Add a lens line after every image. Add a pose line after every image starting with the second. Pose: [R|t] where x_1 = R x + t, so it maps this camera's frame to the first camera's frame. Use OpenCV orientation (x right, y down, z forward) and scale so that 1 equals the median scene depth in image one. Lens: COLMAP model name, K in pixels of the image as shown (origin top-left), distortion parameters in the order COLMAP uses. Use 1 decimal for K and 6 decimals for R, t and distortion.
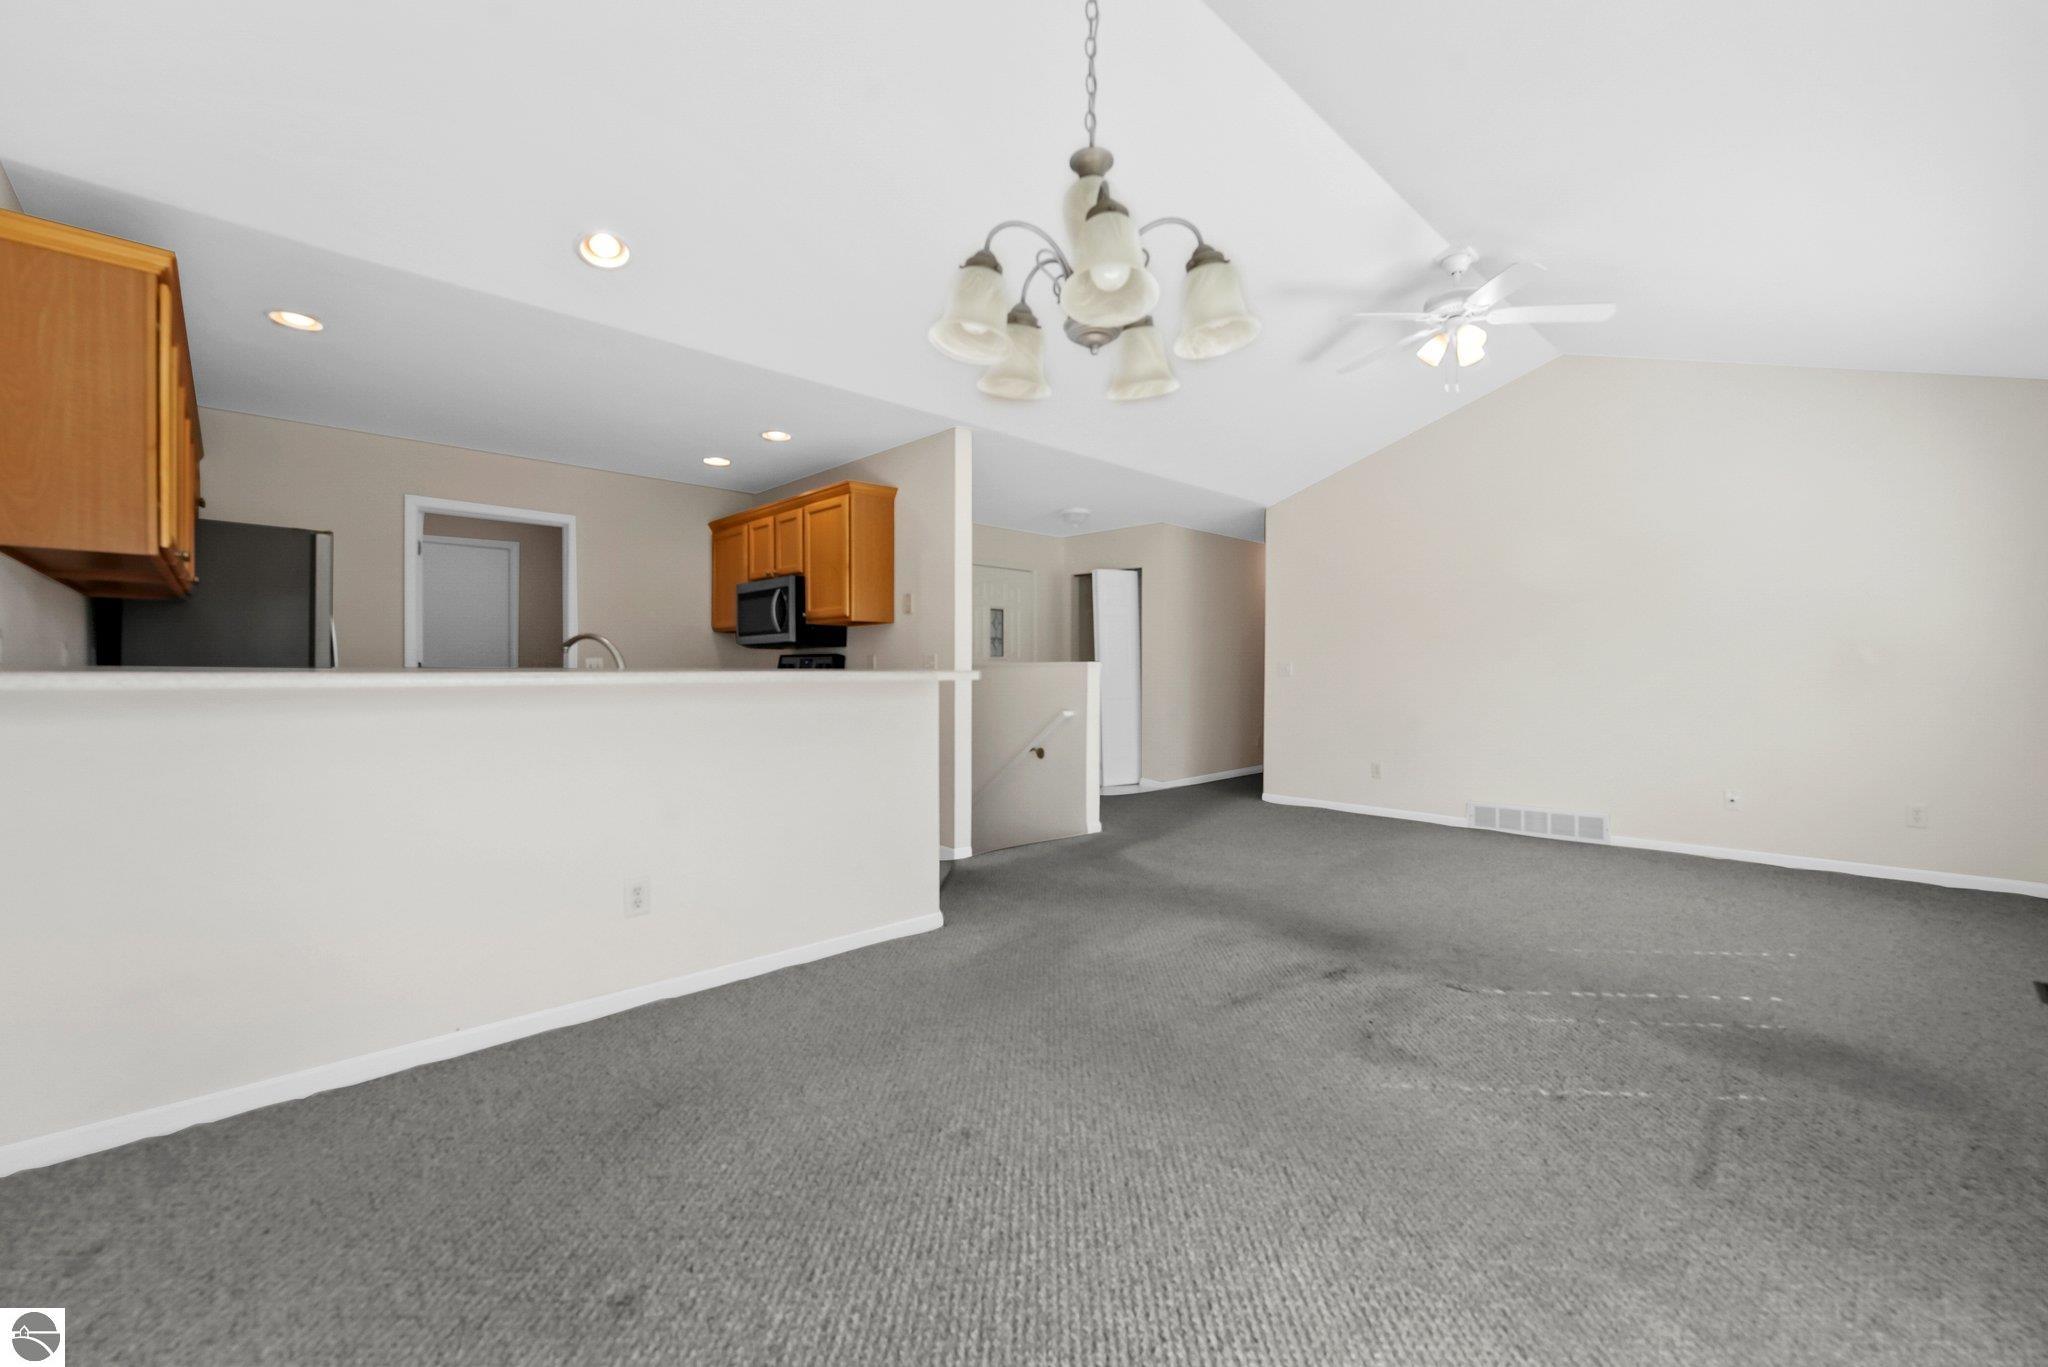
lens RADIAL K [[839.6, 0, 1036.9], [0, 839.6, 676.2], [0, 0, 1]] dist [0.000832, 0.000089]
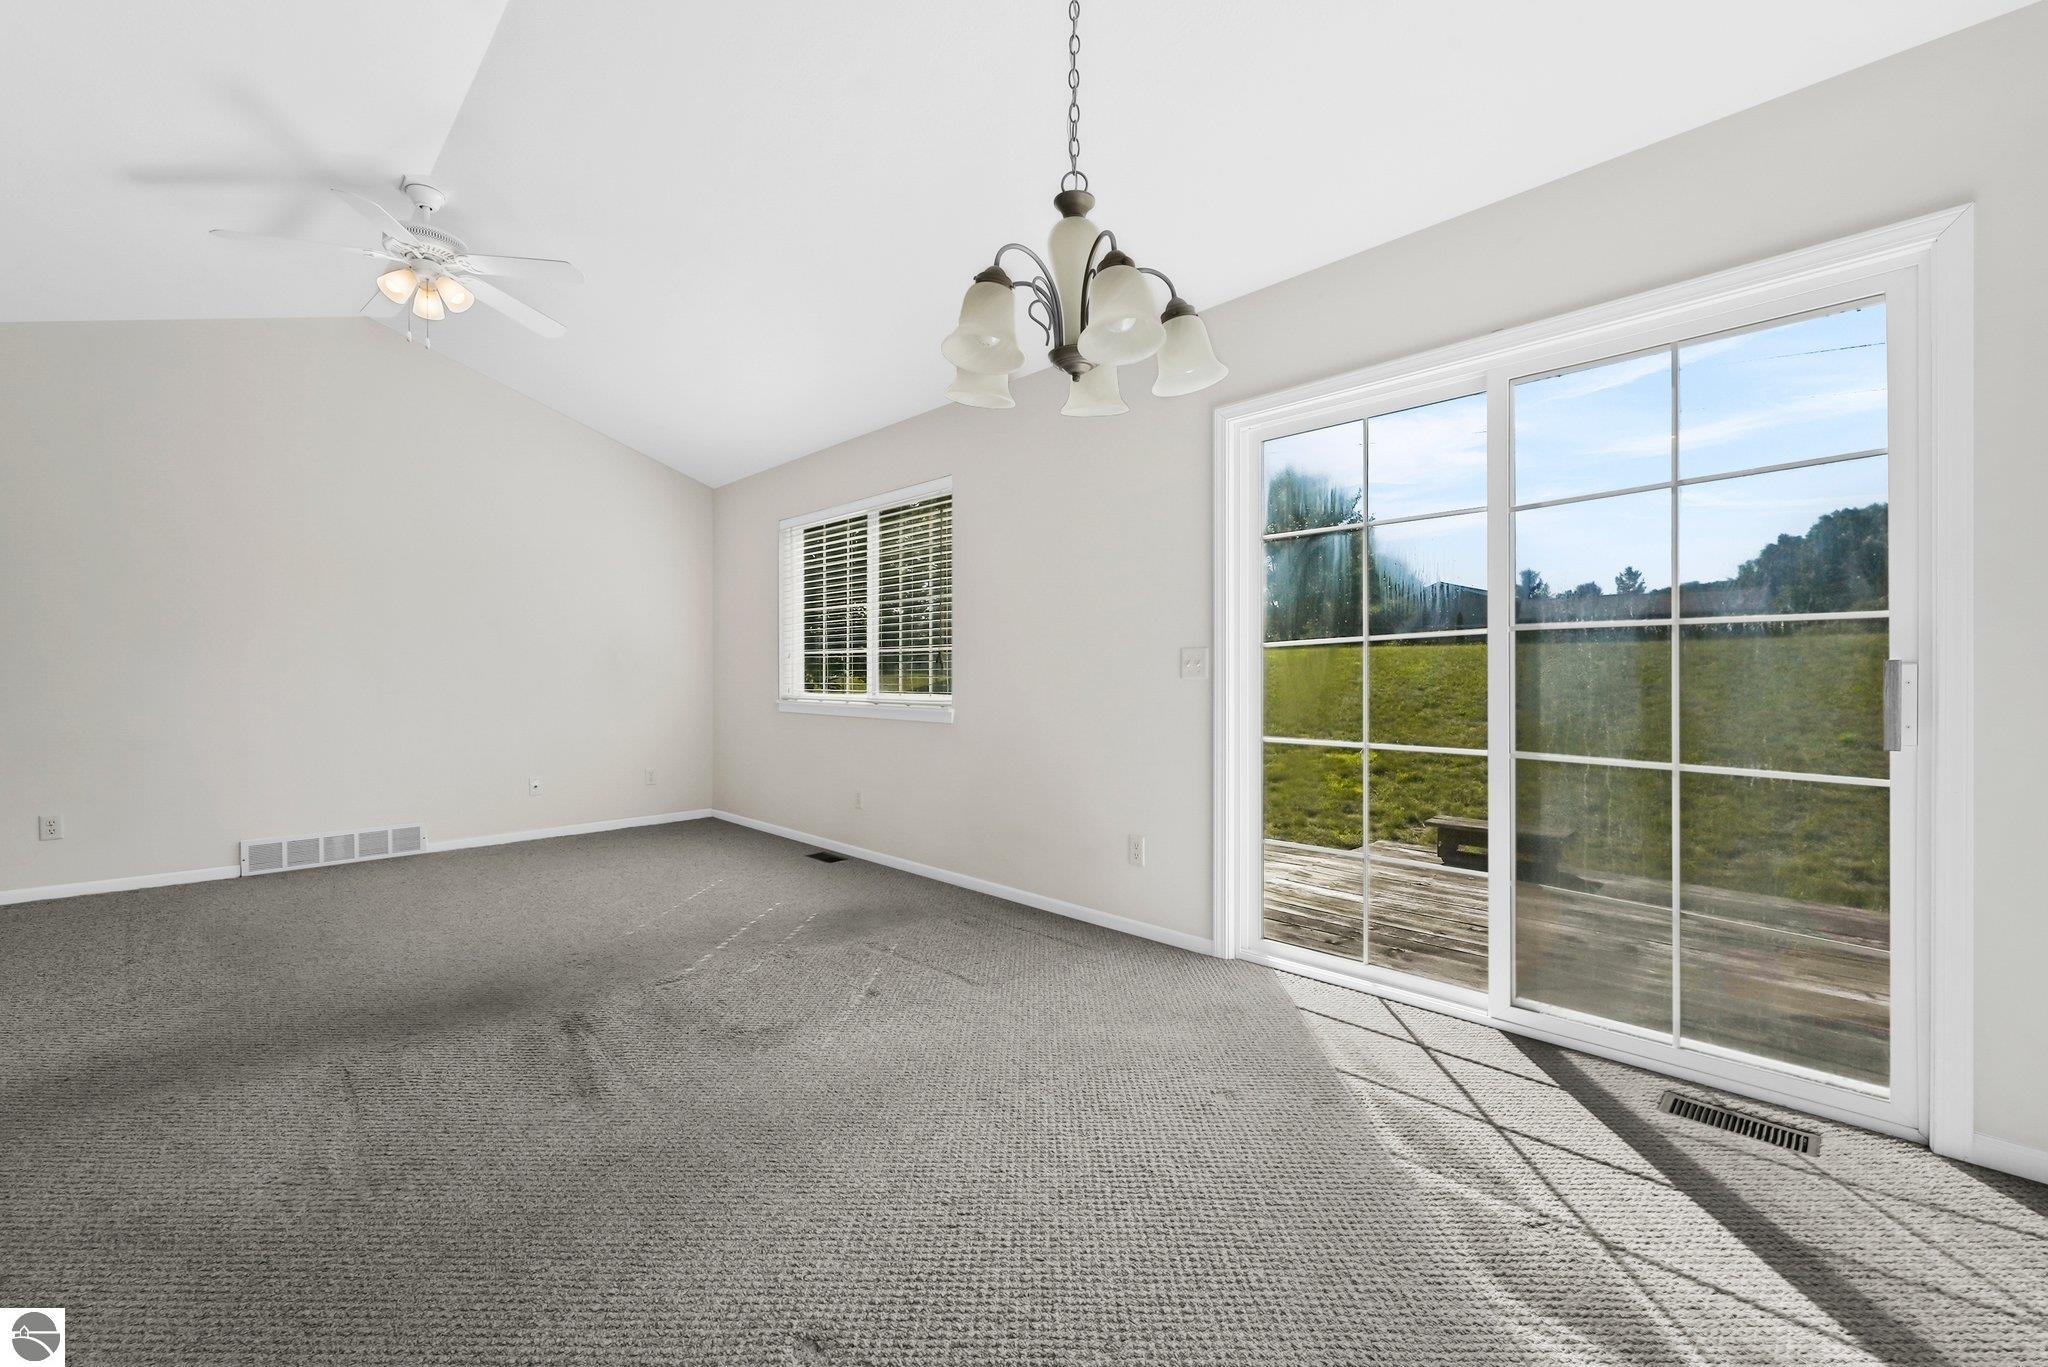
lens RADIAL K [[839.6, 0, 1036.9], [0, 839.6, 676.2], [0, 0, 1]] dist [0.000832, 0.000089]
pose [[-0.009235, -0.002641, 0.999954, -0.537219], [0.004739, 0.999985, 0.002684, -0.002978], [-0.999946, 0.004764, -0.009223, 0.564690]]
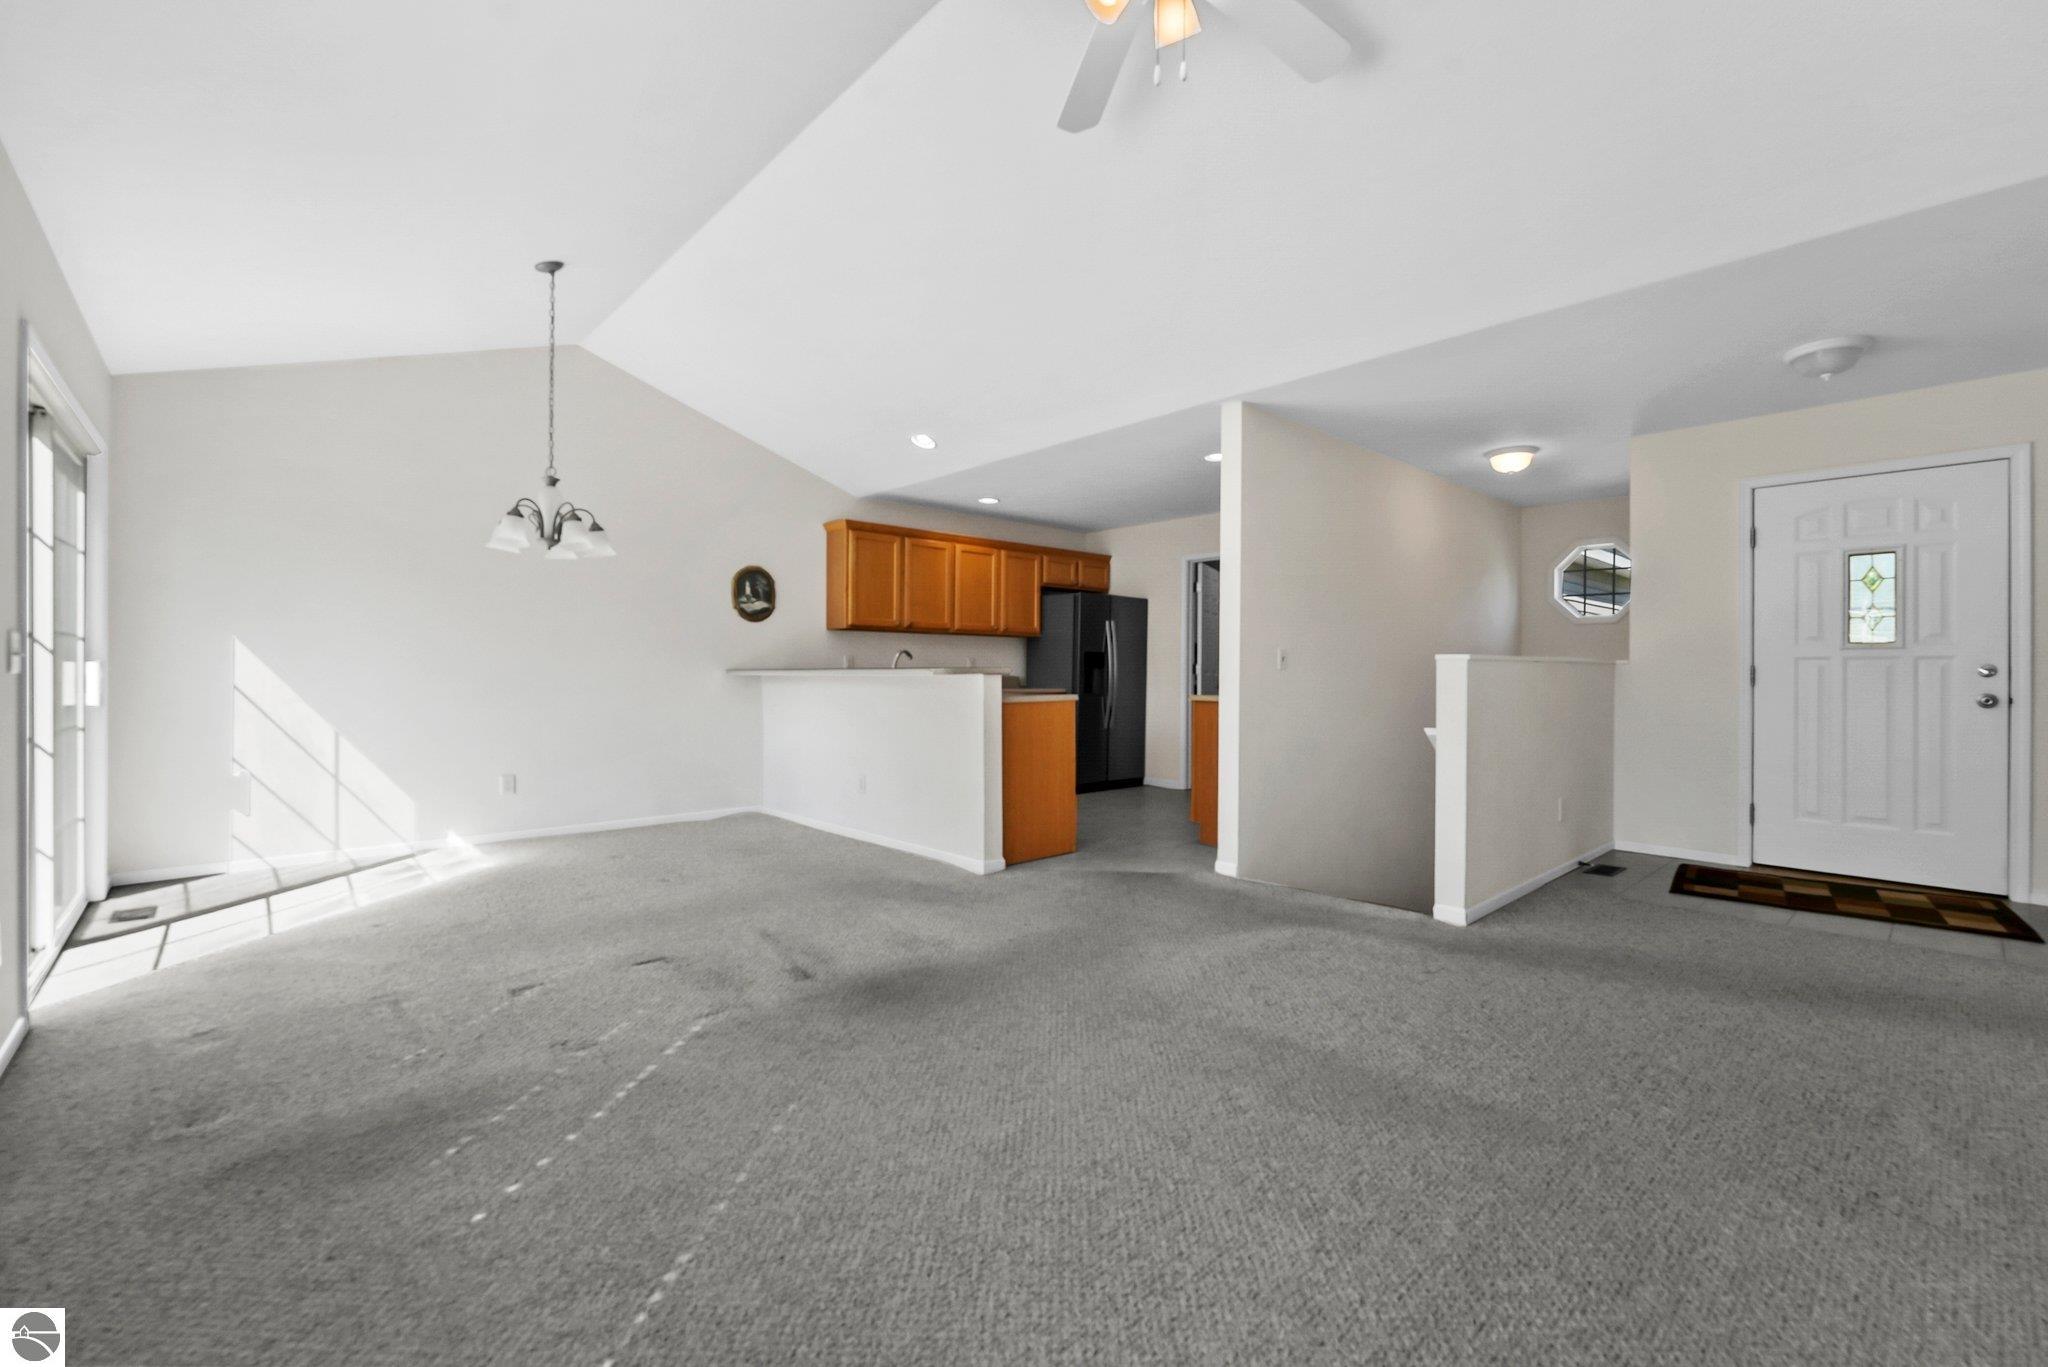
lens RADIAL K [[852.4, 0, 1024.0], [0, 852.4, 683.5], [0, 0, 1]] dist [-0.000141, -0.000038]
pose [[-0.034627, 0.015809, -0.999275, 1.442775], [-0.008032, 0.999838, 0.016096, -0.006340], [0.999368, 0.008583, -0.034494, 1.383805]]
